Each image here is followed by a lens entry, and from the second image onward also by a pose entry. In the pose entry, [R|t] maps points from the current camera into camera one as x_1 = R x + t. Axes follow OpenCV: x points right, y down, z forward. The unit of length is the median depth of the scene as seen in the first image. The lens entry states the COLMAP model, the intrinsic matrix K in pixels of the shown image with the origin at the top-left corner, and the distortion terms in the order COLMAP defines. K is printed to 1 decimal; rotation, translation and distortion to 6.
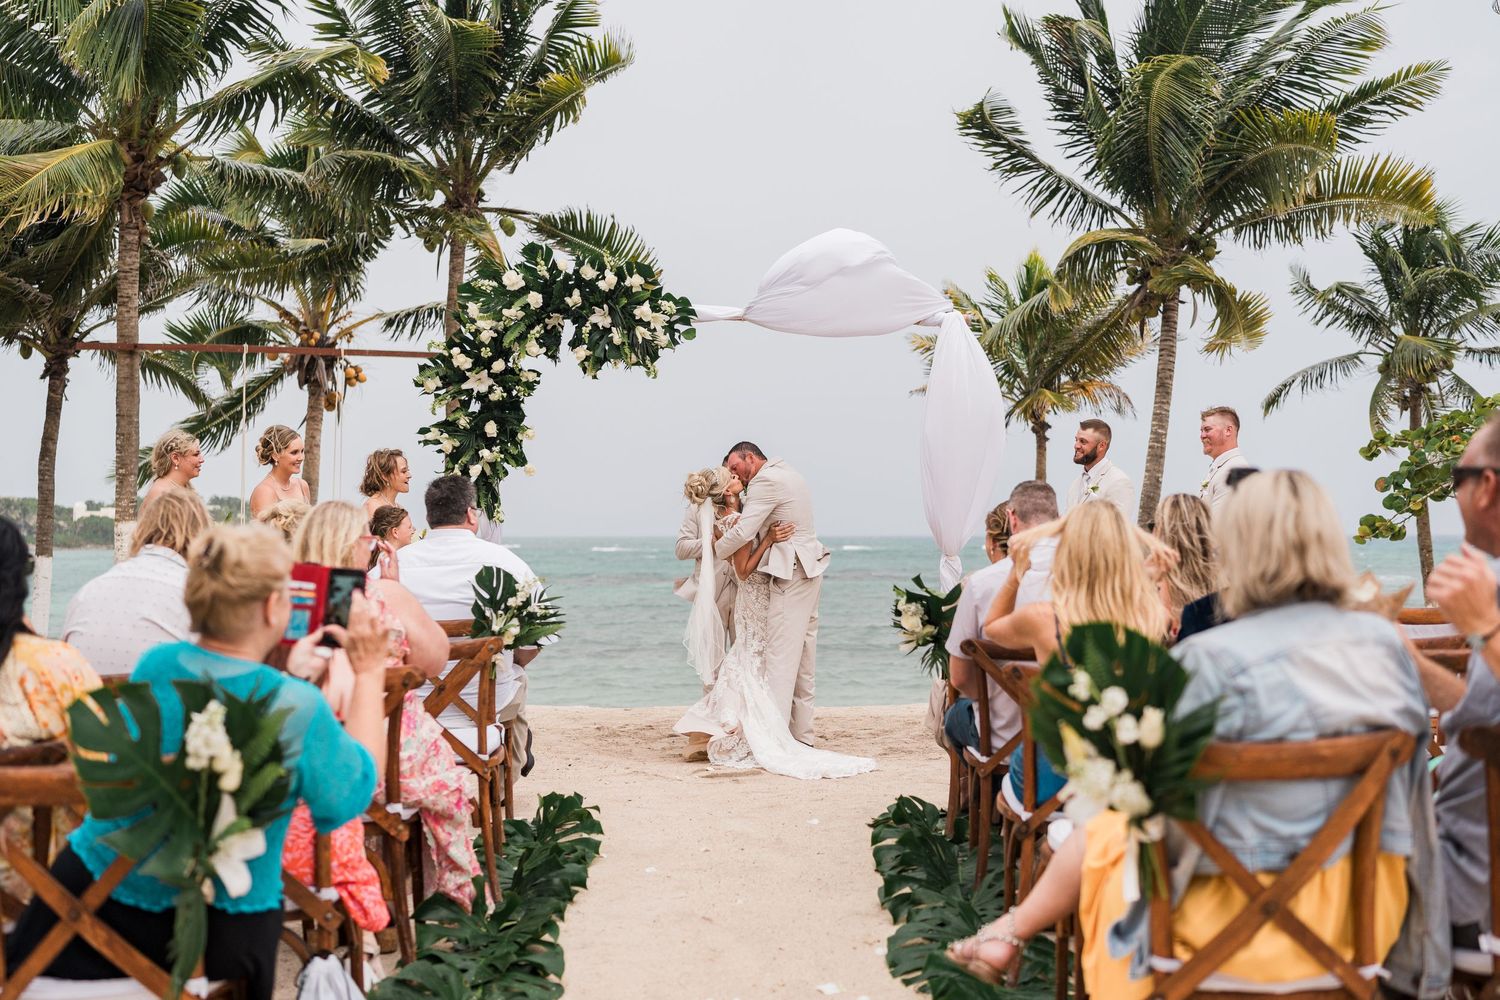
lens RADIAL K [[1537.3, 0, 750.0], [0, 1537.3, 500.0], [0, 0, 1]] dist [0.010690, 0.011676]
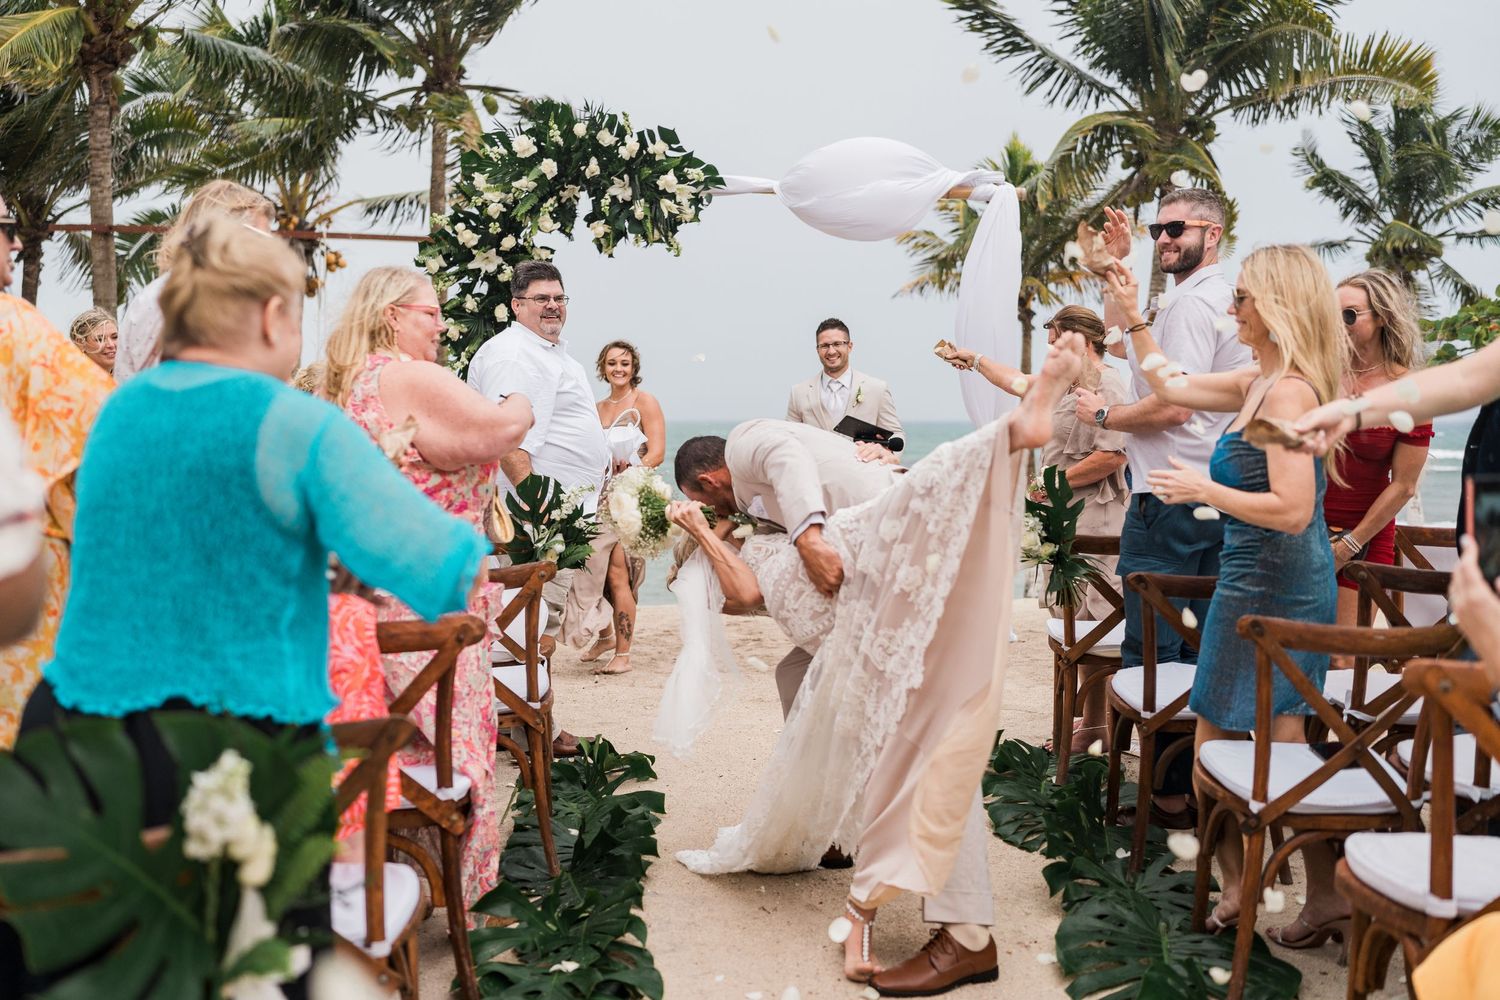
lens RADIAL K [[1487.6, 0, 741.6], [0, 1487.6, 526.7], [0, 0, 1]] dist [0.000027, -0.000699]
pose [[0.999884, -0.000765, 0.015227, -0.035024], [-0.000665, 0.995604, 0.093664, -0.002577], [-0.015231, -0.093663, 0.995487, 0.096673]]
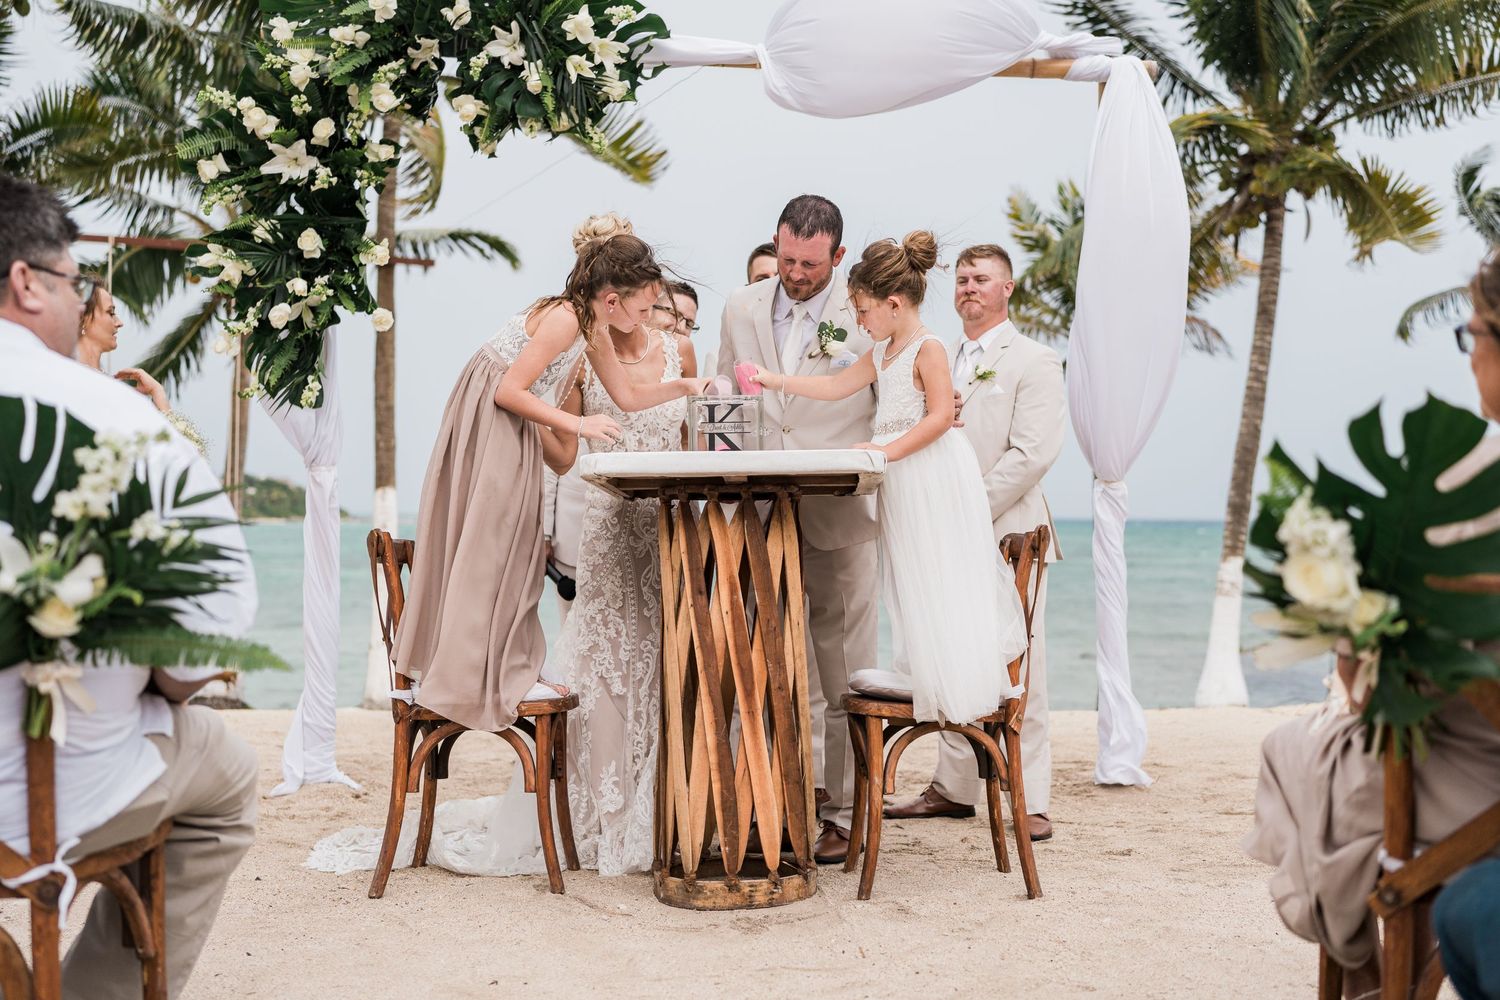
lens RADIAL K [[1537.3, 0, 750.0], [0, 1537.3, 500.0], [0, 0, 1]] dist [0.010690, 0.011676]
pose [[0.999982, 0.005918, -0.000866, -0.005657], [-0.005907, 0.999914, 0.011708, 0.035858], [0.000935, -0.011703, 0.999931, 0.386723]]
